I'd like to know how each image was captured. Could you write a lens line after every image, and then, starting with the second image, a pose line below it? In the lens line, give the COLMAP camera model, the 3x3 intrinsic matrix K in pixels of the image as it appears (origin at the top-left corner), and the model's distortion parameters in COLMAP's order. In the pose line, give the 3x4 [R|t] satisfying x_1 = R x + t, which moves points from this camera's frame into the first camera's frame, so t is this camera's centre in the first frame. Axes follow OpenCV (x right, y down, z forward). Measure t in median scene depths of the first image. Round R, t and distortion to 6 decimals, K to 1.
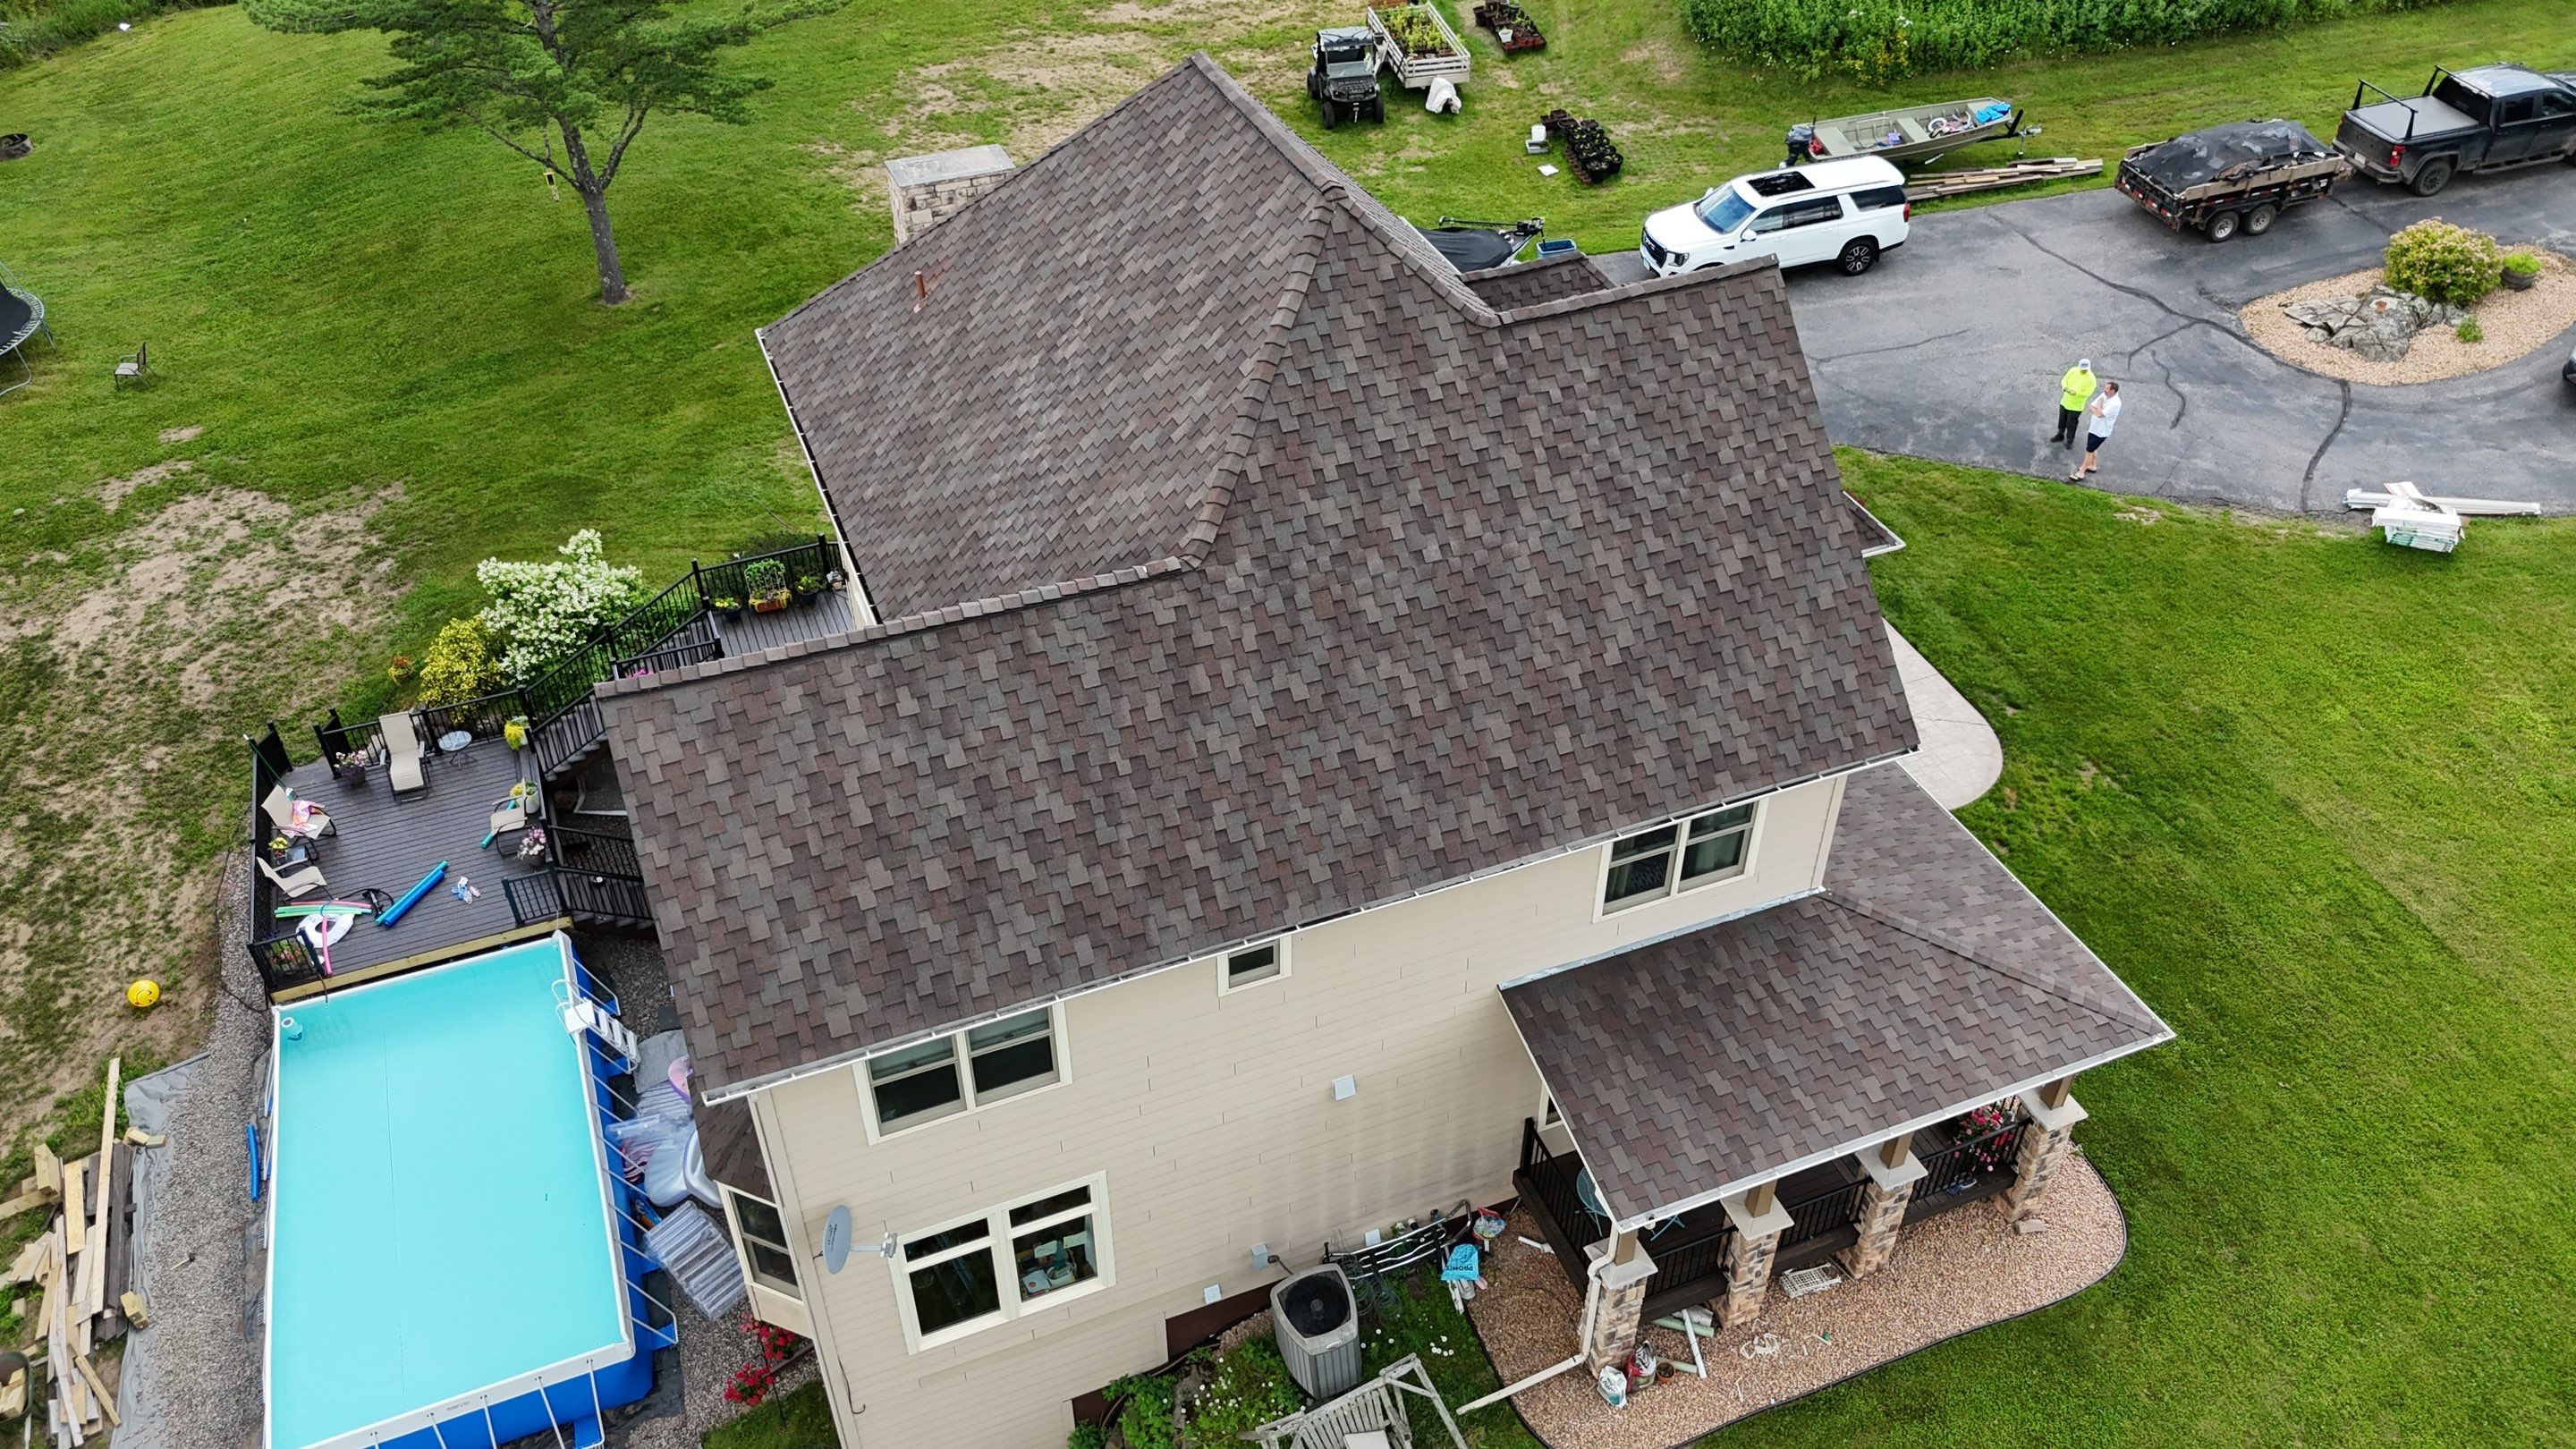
lens RADIAL K [[1905.0, 0, 1290.8], [0, 1905.0, 720.2], [0, 0, 1]] dist [0.063042, -0.046952]
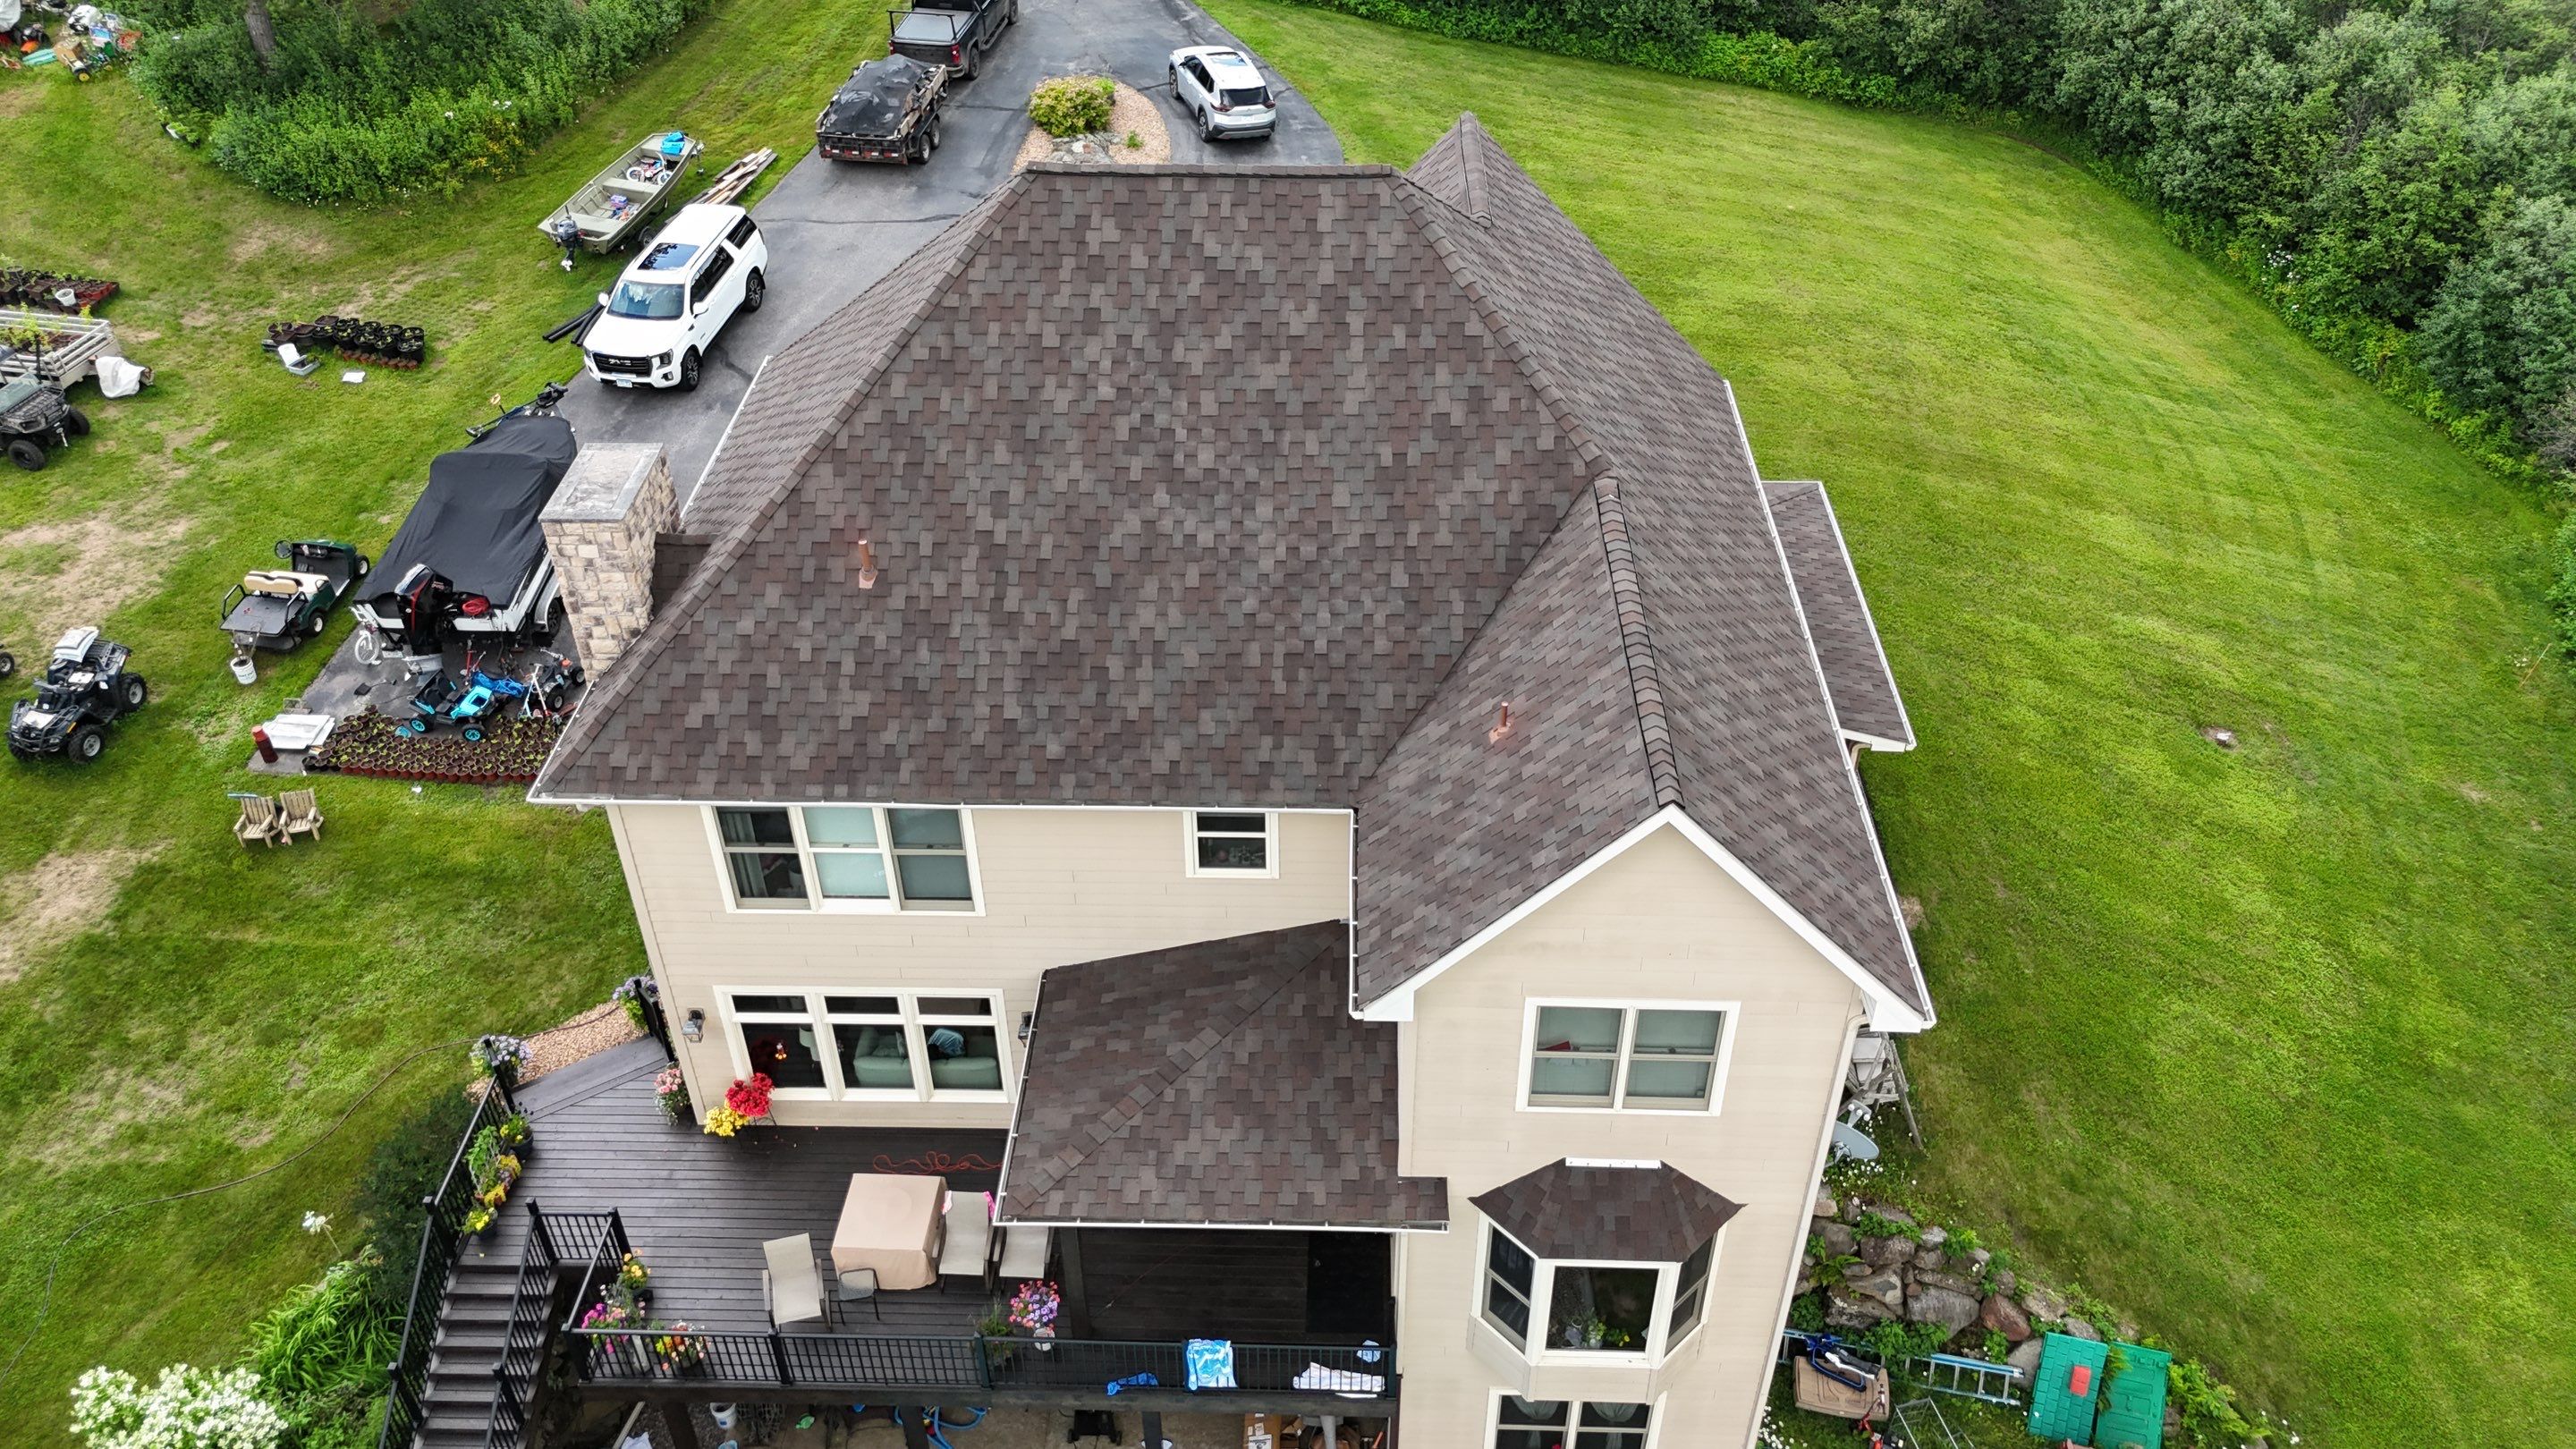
lens RADIAL K [[1905.0, 0, 1293.6], [0, 1905.0, 720.4], [0, 0, 1]] dist [0.063042, -0.046952]
pose [[0.403170, -0.559784, 0.723945, -0.641000], [0.581348, 0.767621, 0.269799, -0.241155], [-0.706745, 0.312089, 0.634911, 0.297196]]
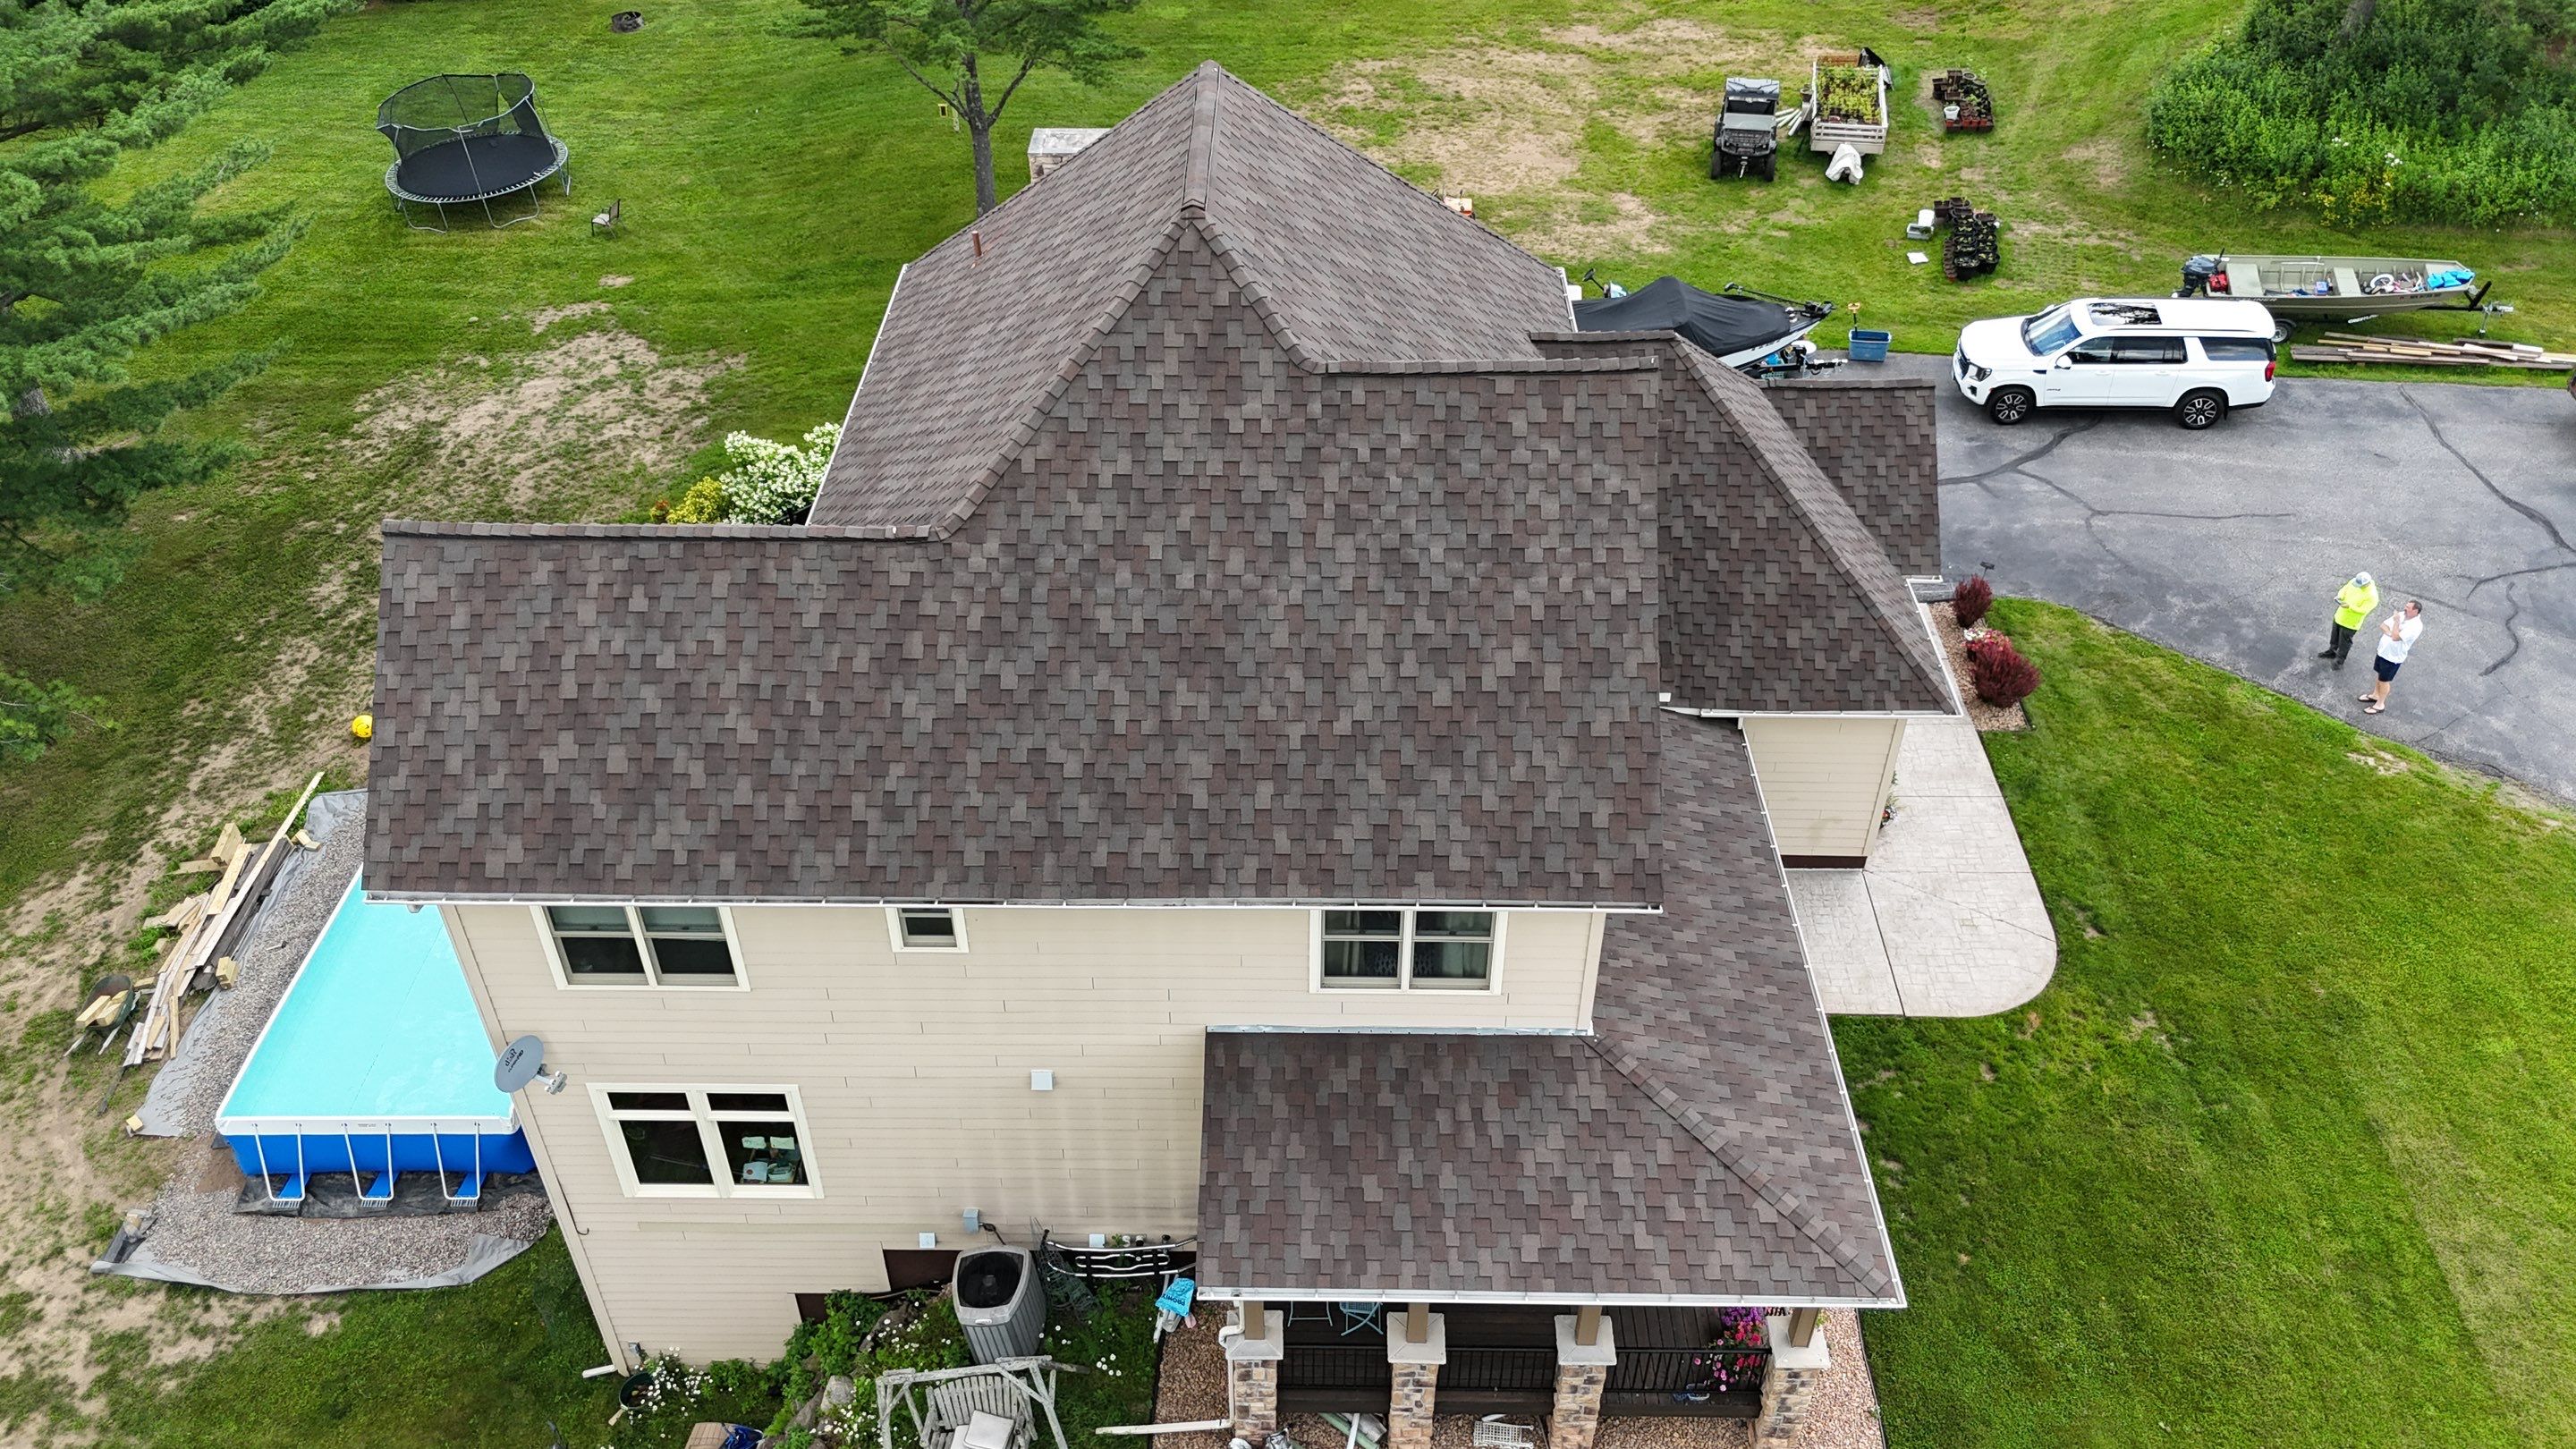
lens RADIAL K [[1905.0, 0, 1292.5], [0, 1905.0, 716.1], [0, 0, 1]] dist [0.063042, -0.046952]
pose [[0.922643, 0.242234, -0.300089, 0.291021], [-0.243921, 0.969252, 0.032438, -0.042763], [0.298719, 0.043269, 0.953360, 0.045797]]
